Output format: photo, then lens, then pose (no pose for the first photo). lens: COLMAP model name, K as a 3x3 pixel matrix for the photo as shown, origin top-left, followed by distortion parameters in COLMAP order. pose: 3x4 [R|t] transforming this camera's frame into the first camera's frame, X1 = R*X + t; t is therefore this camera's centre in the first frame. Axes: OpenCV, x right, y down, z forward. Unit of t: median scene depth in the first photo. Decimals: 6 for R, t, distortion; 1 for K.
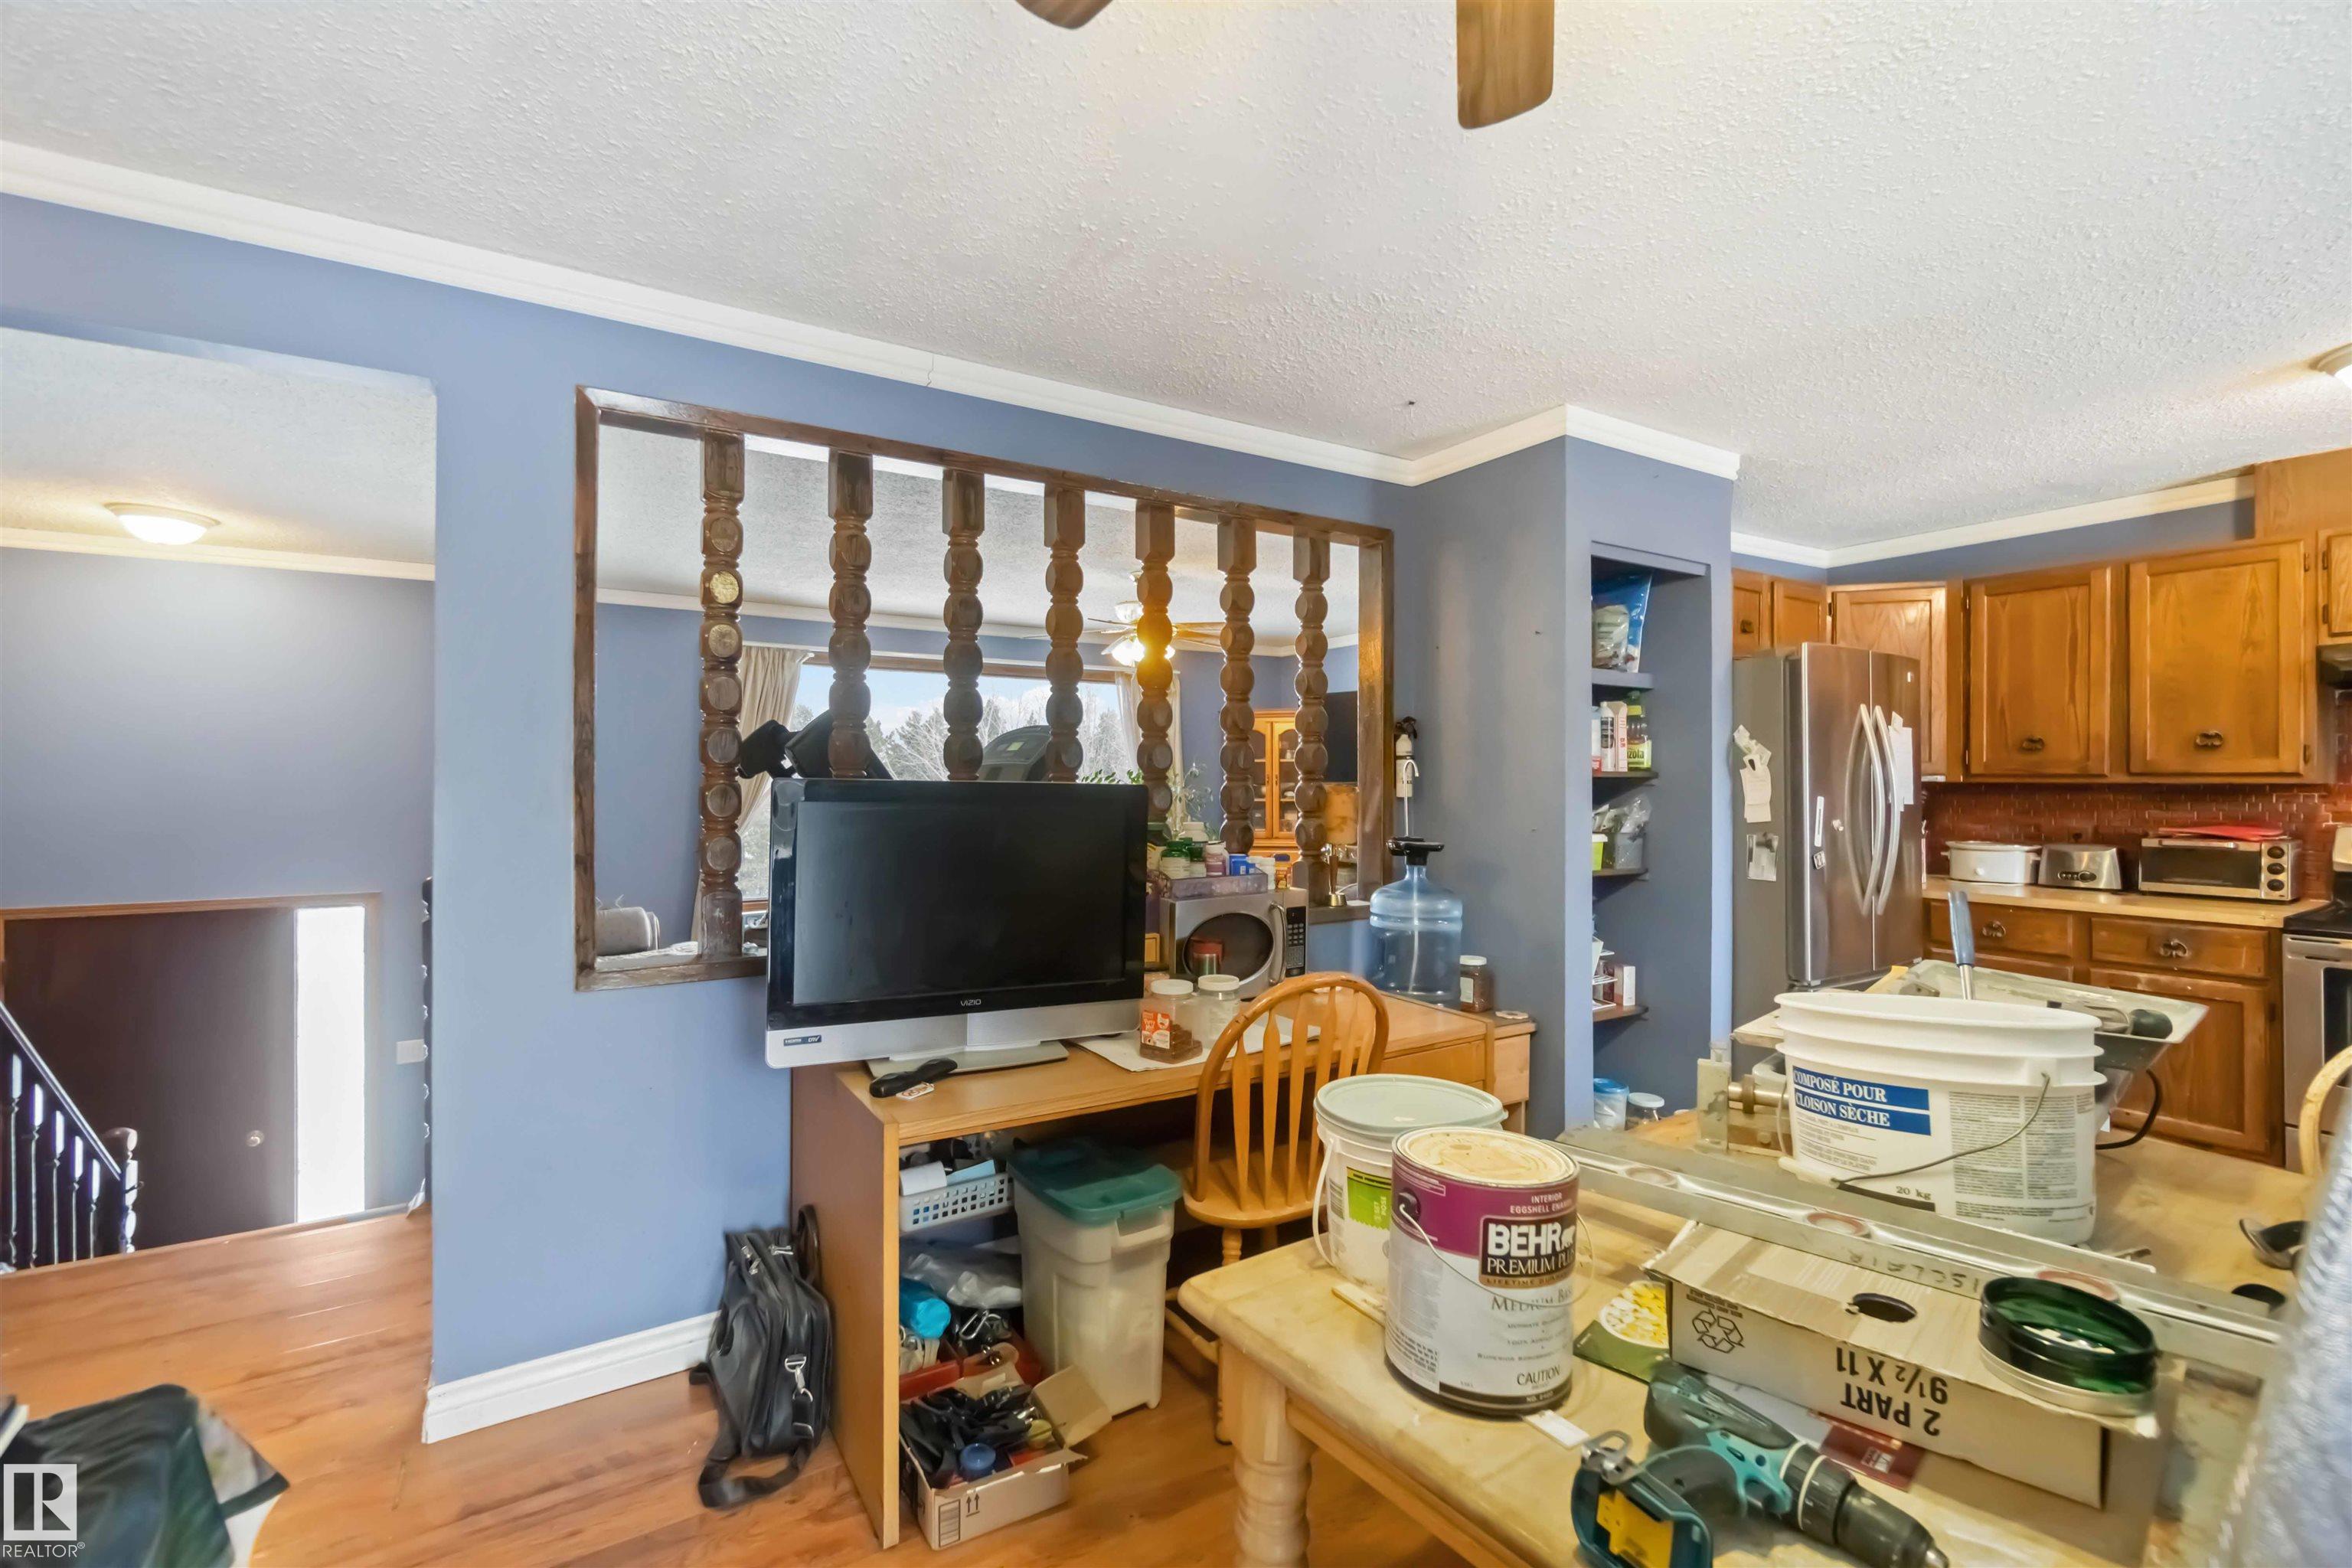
lens RADIAL K [[1029.7, 0, 1153.4], [0, 1029.7, 777.9], [0, 0, 1]] dist [-0.002021, -0.000191]
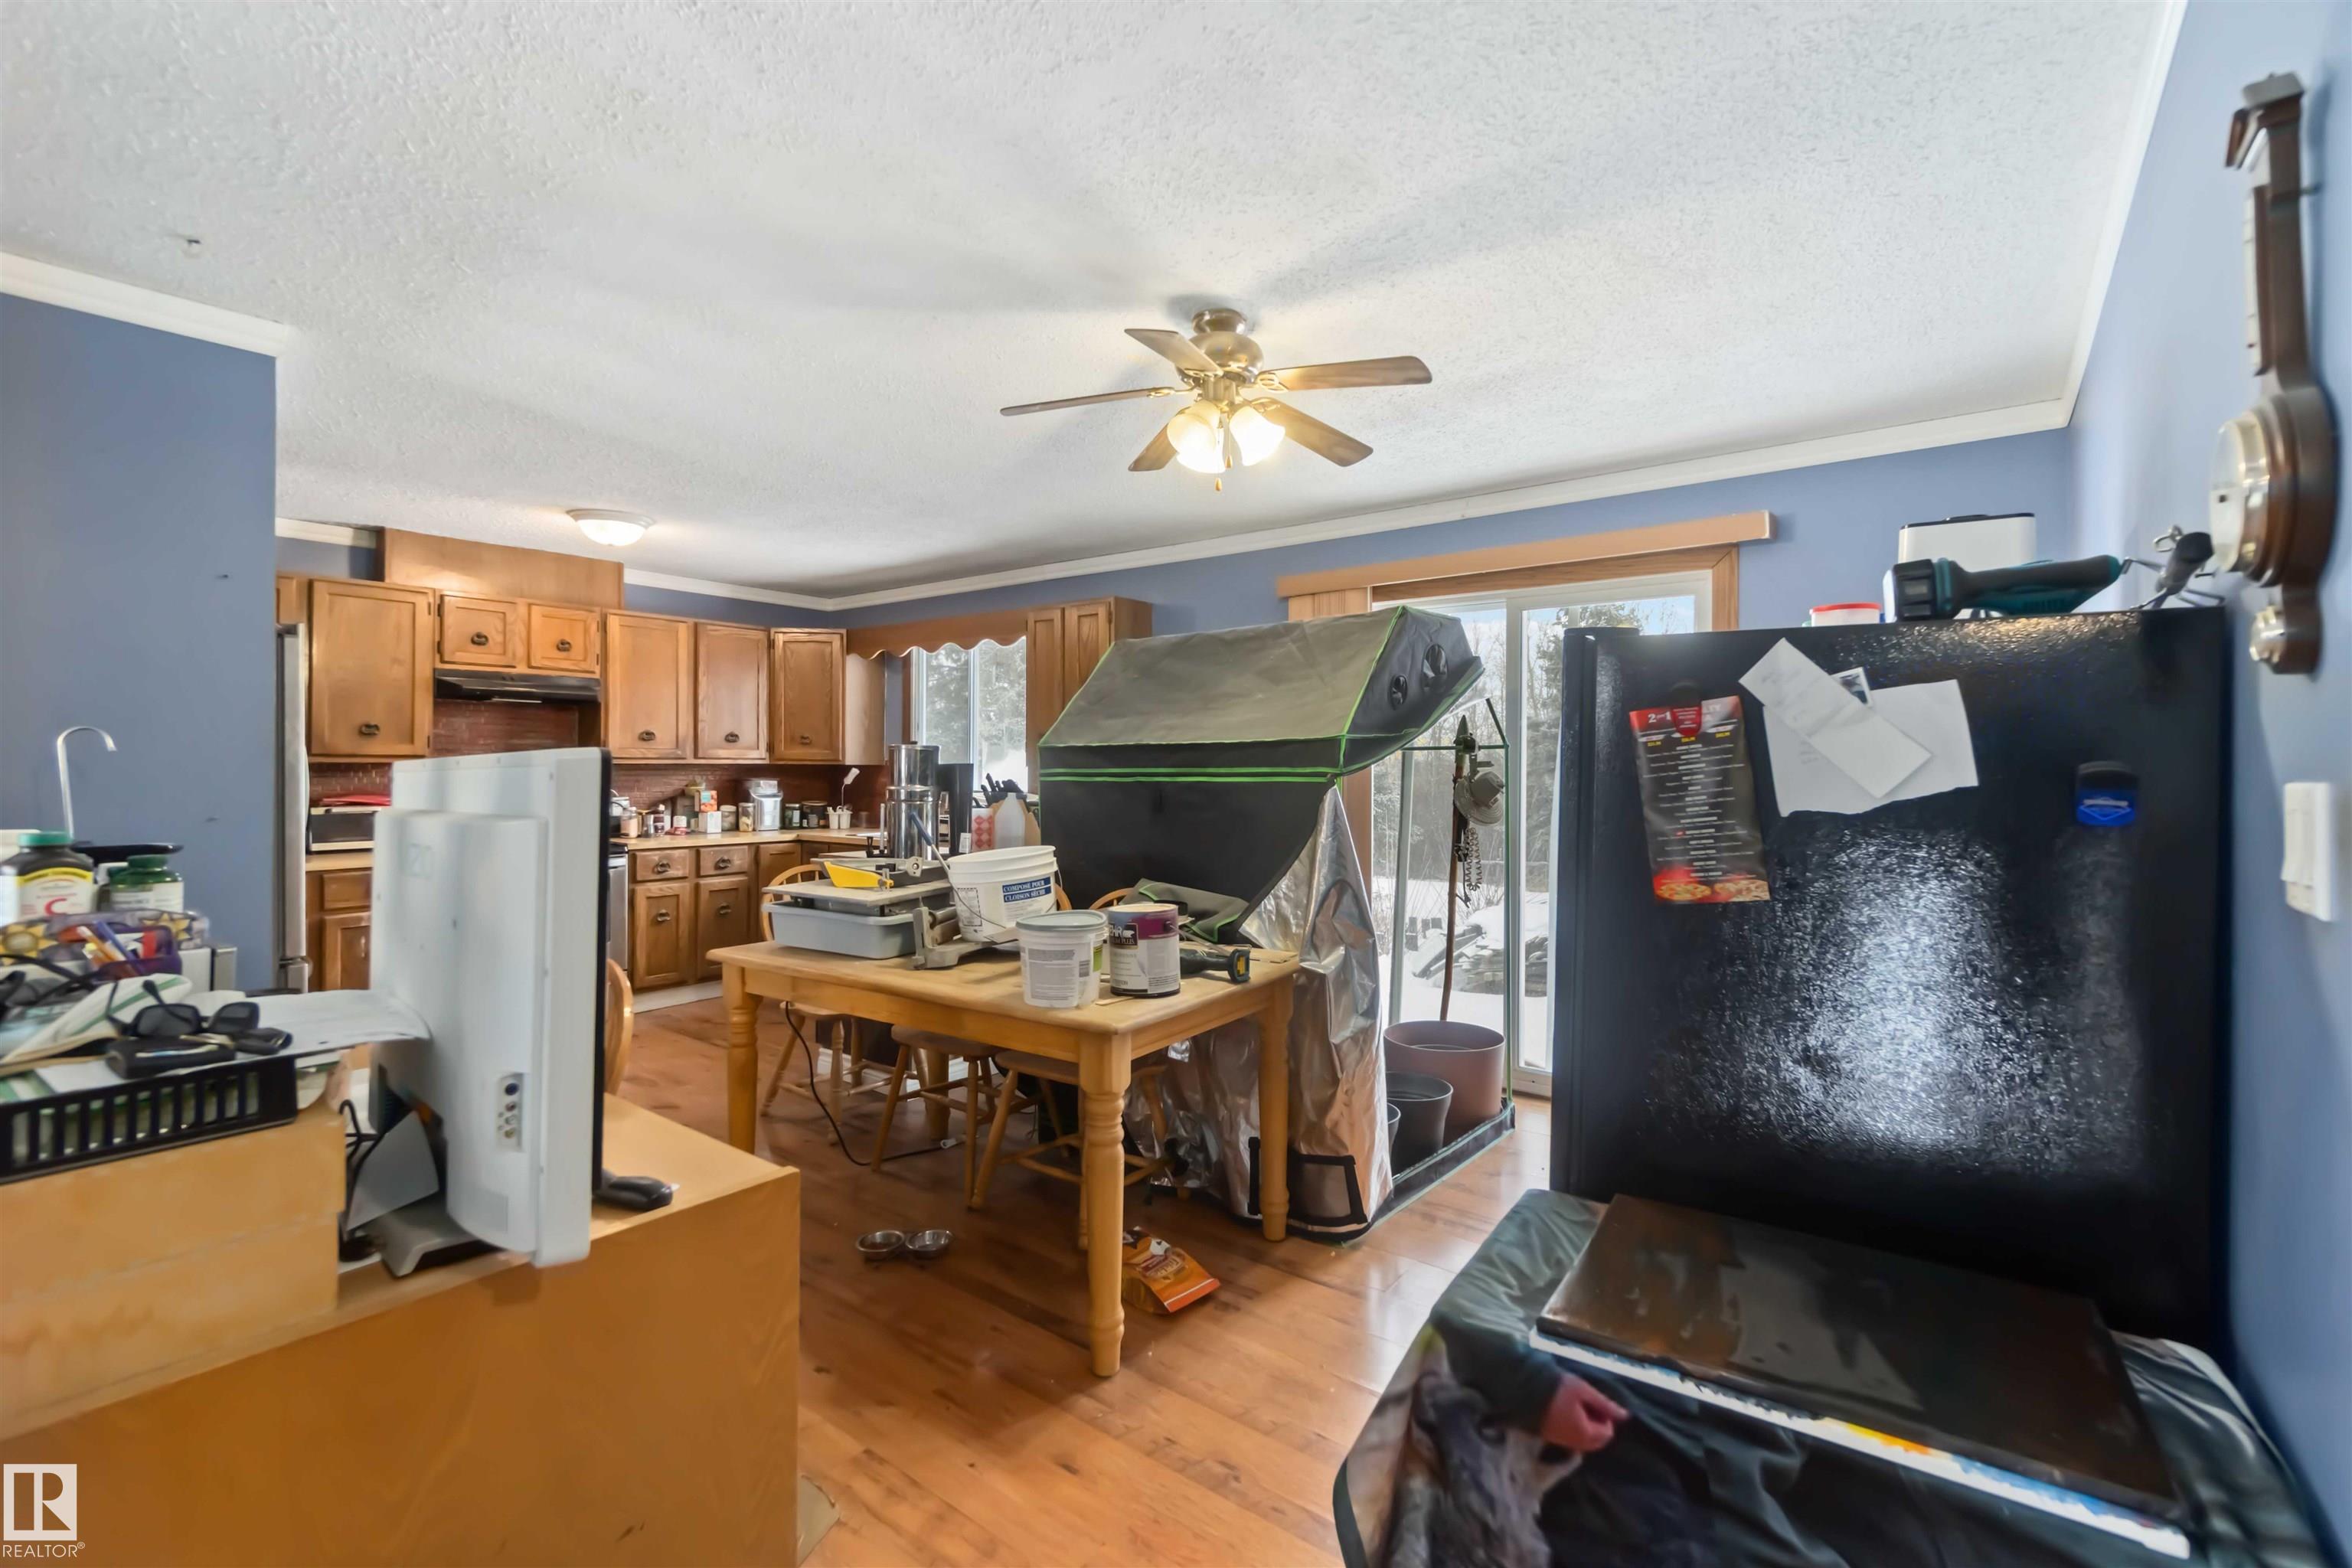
lens RADIAL K [[1030.1, 0, 1177.1], [0, 1030.1, 762.2], [0, 0, 1]] dist [-0.004371, -0.000636]
pose [[-0.362809, 0.003774, 0.931856, -0.565047], [-0.004217, 0.999975, -0.005692, 0.007886], [-0.931854, -0.005994, -0.362784, 0.515039]]
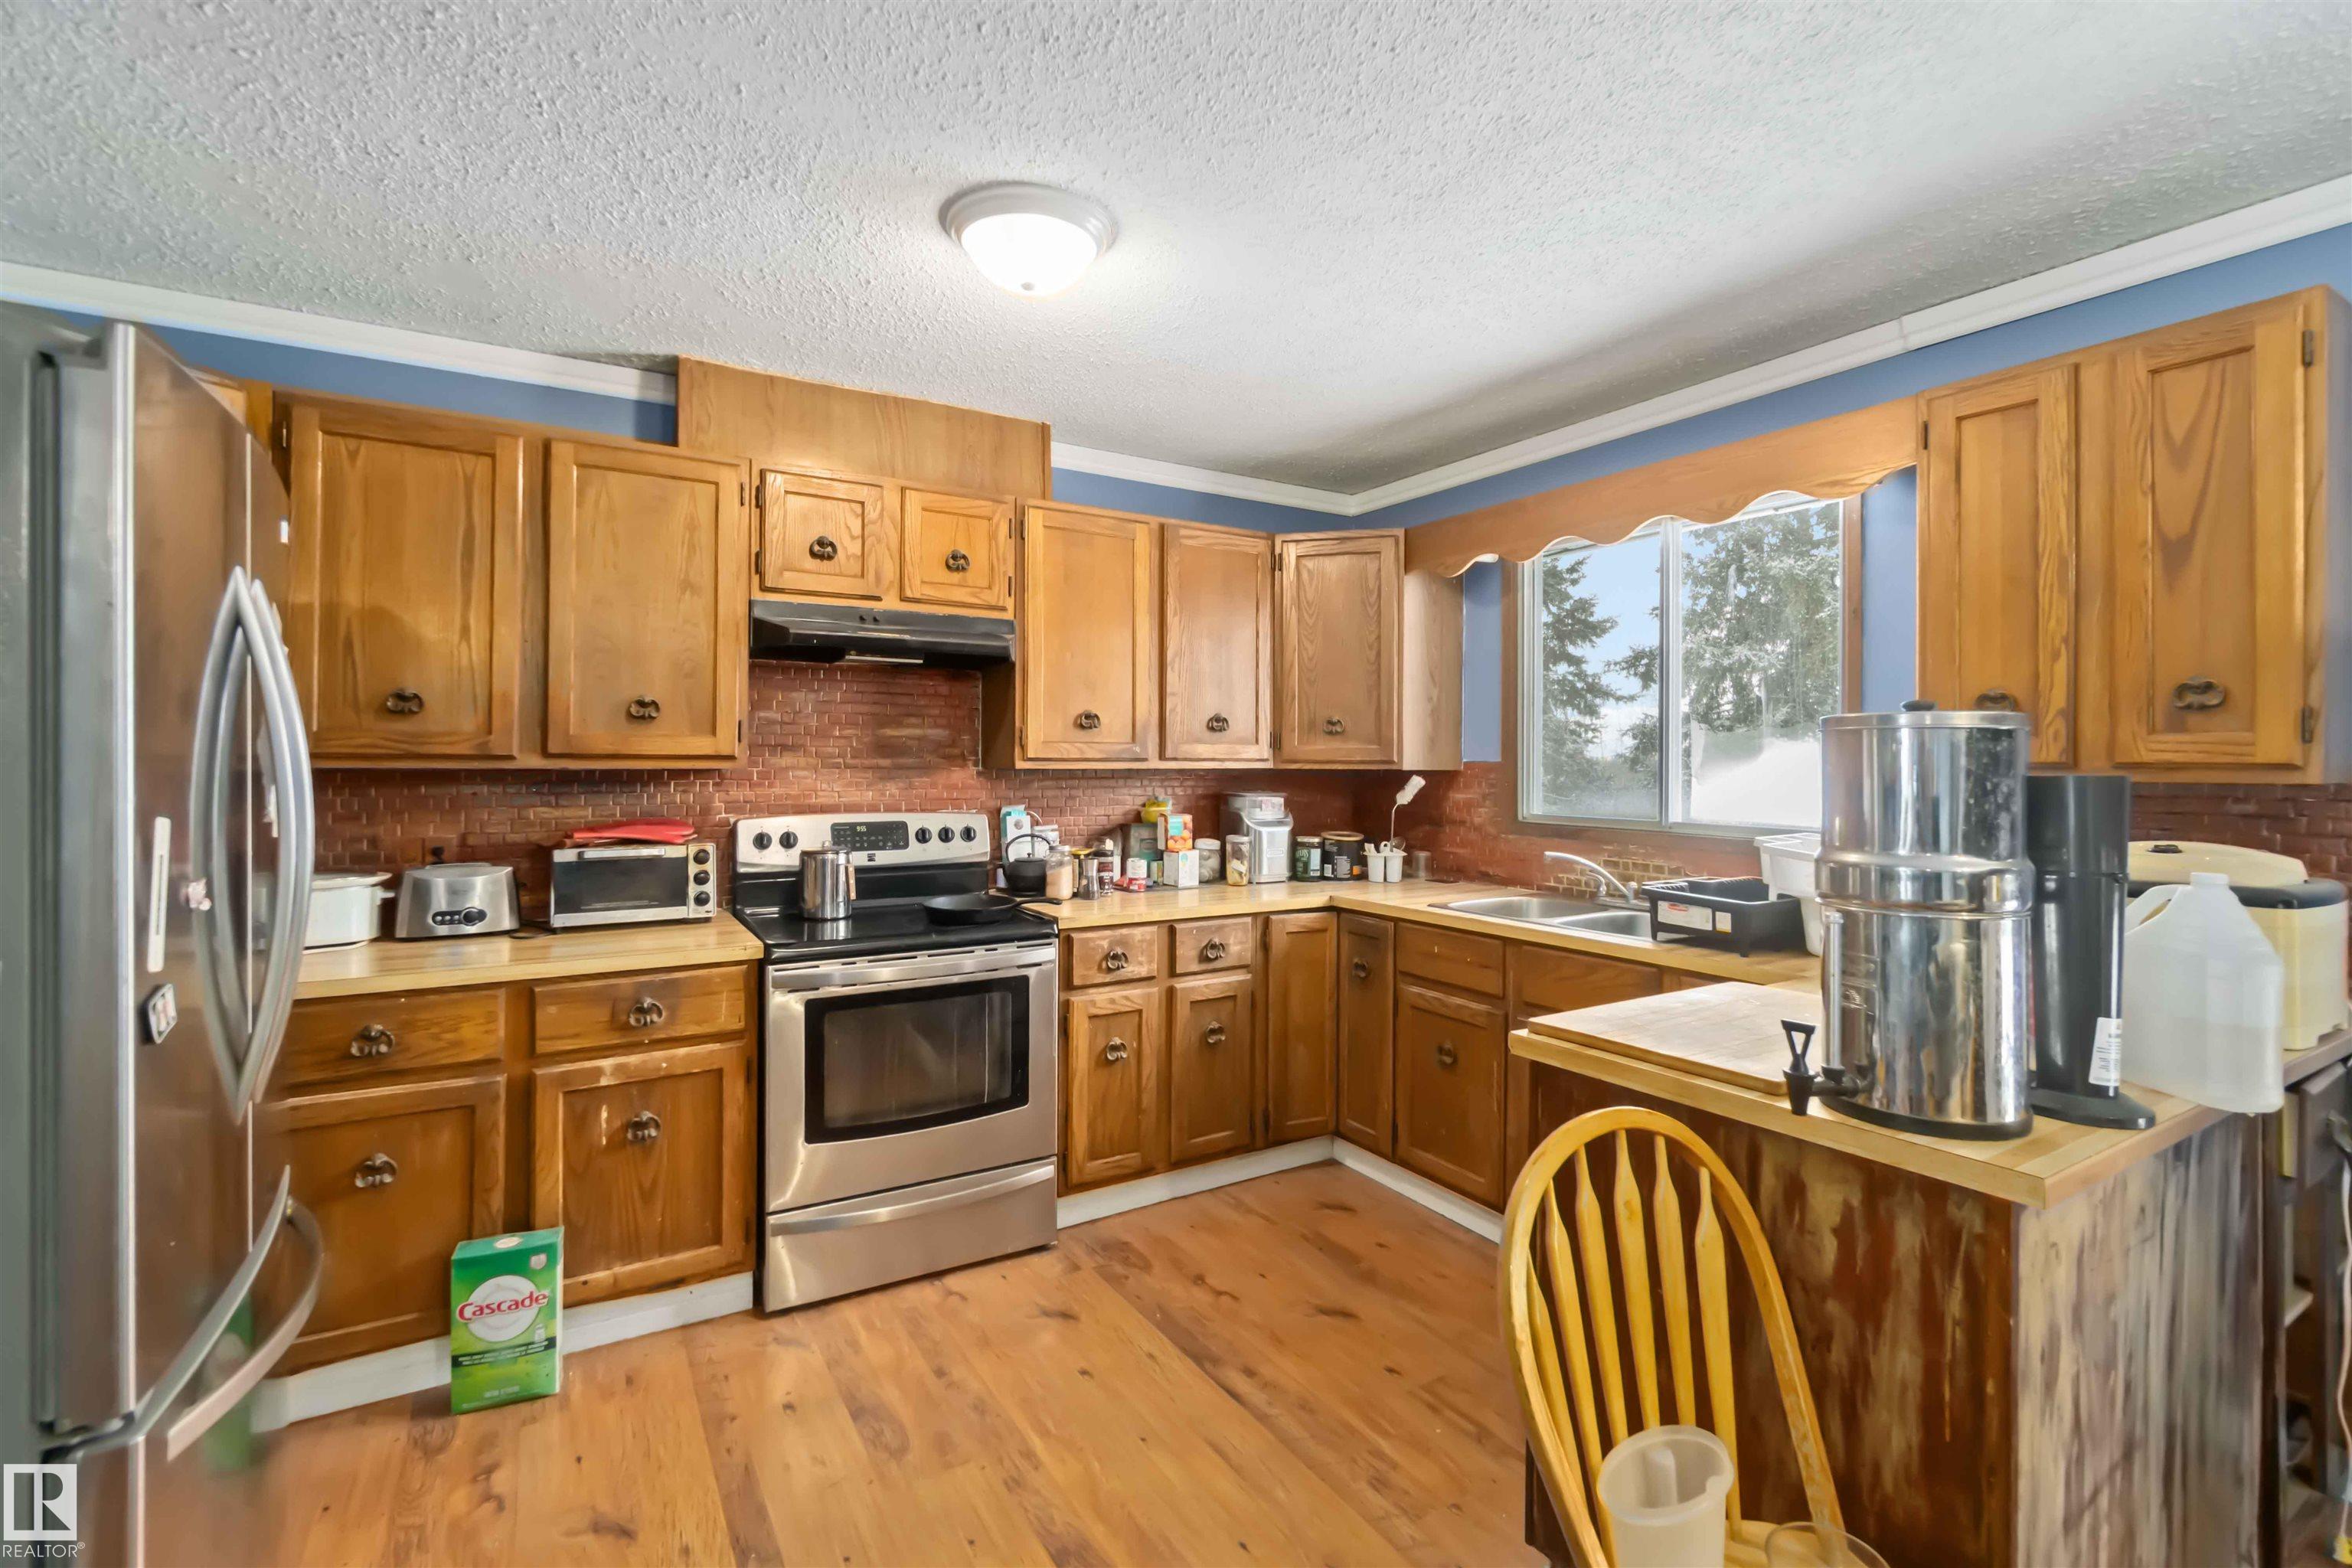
lens RADIAL K [[1030.1, 0, 1177.1], [0, 1030.1, 762.2], [0, 0, 1]] dist [-0.004371, -0.000636]
pose [[-0.001124, 0.002798, 0.999995, 0.298301], [-0.004754, 0.999985, -0.002804, 0.000603], [-0.999988, -0.004757, -0.001111, 0.622610]]
